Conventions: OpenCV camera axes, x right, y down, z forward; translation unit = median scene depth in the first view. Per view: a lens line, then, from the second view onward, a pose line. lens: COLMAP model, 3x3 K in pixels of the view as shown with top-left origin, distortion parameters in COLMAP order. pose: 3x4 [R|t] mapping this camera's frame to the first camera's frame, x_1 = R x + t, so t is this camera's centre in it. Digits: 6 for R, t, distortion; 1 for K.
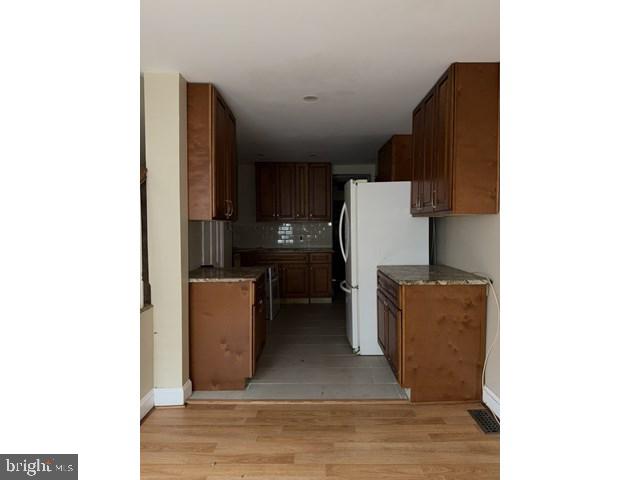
lens RADIAL K [[340.9, 0, 320.8], [0, 340.9, 243.3], [0, 0, 1]] dist [0.012507, -0.000063]
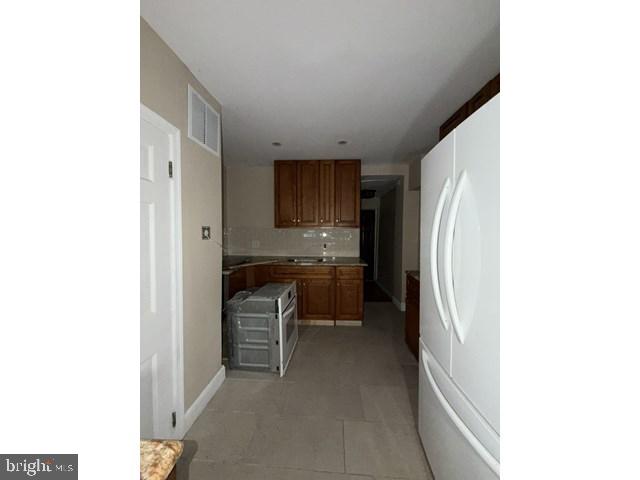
lens RADIAL K [[190.7, 0, 320.0], [0, 190.7, 240.0], [0, 0, 1]] dist [0.001244, 0.000034]
pose [[0.997861, 0.009032, -0.064741, -0.041299], [-0.009839, 0.999878, -0.012150, -0.027859], [0.064623, 0.012761, 0.997828, 0.526003]]
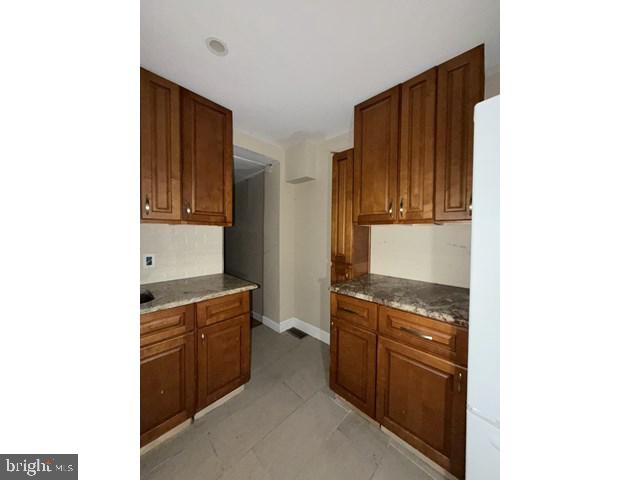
lens RADIAL K [[190.7, 0, 320.0], [0, 190.7, 240.0], [0, 0, 1]] dist [0.001244, 0.000034]
pose [[0.669565, -0.013401, 0.742632, -0.098035], [0.030803, 0.999478, -0.009736, -0.036986], [-0.742114, 0.029394, 0.669628, 0.721266]]
